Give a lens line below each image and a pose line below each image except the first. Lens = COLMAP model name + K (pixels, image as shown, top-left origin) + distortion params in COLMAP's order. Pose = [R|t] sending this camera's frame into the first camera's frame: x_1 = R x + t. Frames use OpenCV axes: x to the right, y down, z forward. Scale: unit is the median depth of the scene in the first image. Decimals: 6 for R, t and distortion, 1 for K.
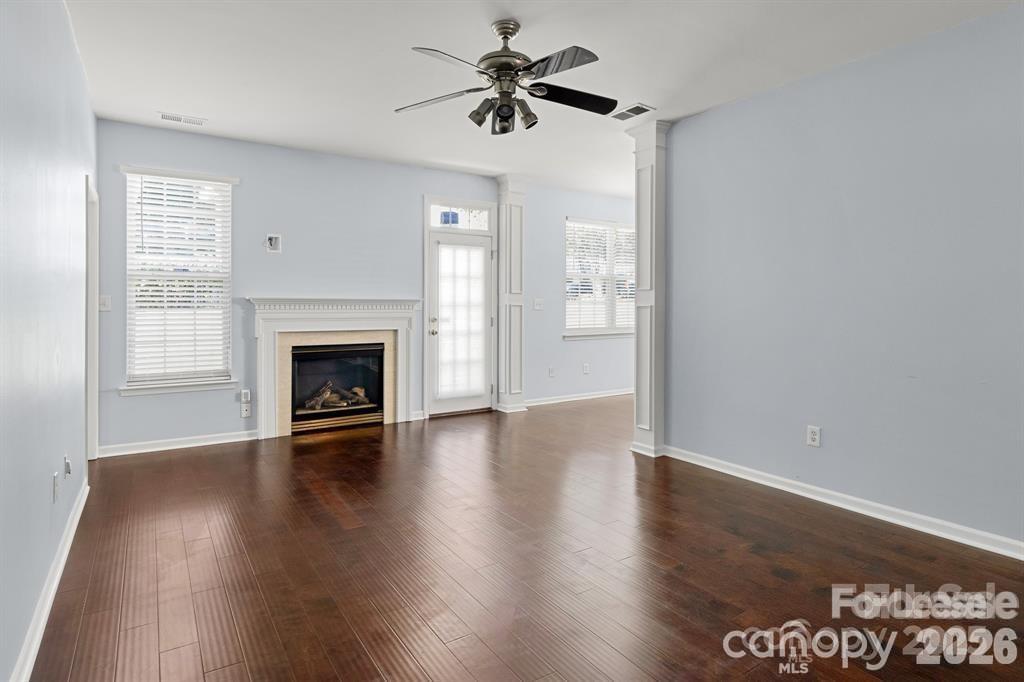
lens RADIAL K [[559.2, 0, 514.5], [0, 559.2, 307.7], [0, 0, 1]] dist [0.003700, 0.000166]
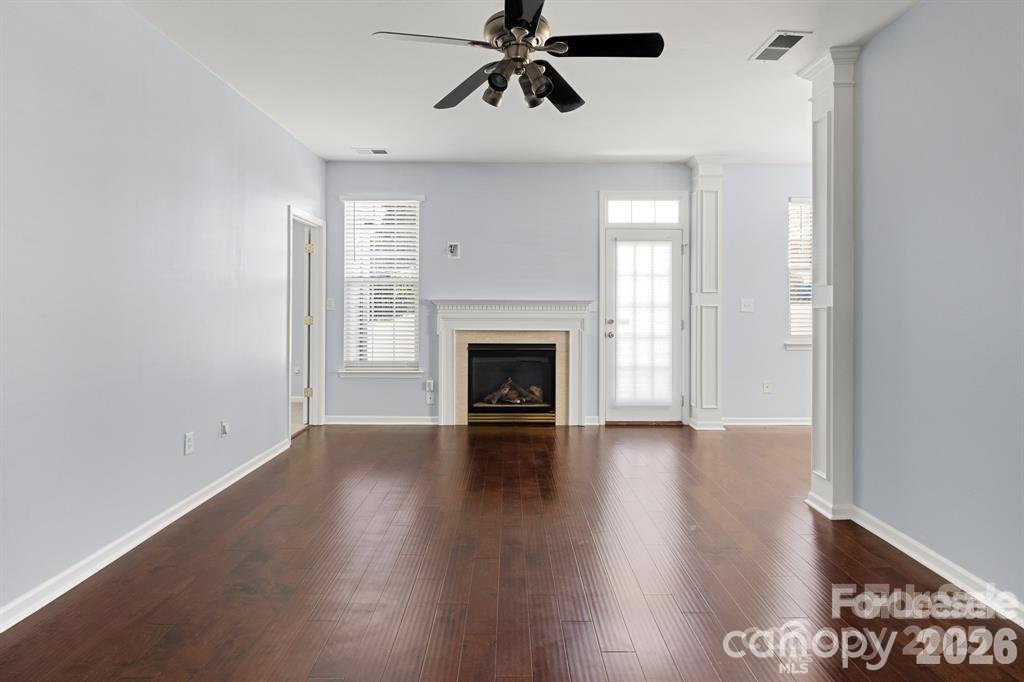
lens RADIAL K [[534.2, 0, 512.3], [0, 534.2, 303.4], [0, 0, 1]] dist [0.014021, -0.001283]
pose [[0.838195, -0.001631, -0.545369, 0.227090], [-0.004115, 0.999948, -0.009314, 0.000093], [0.545356, 0.010051, 0.838144, 0.160991]]
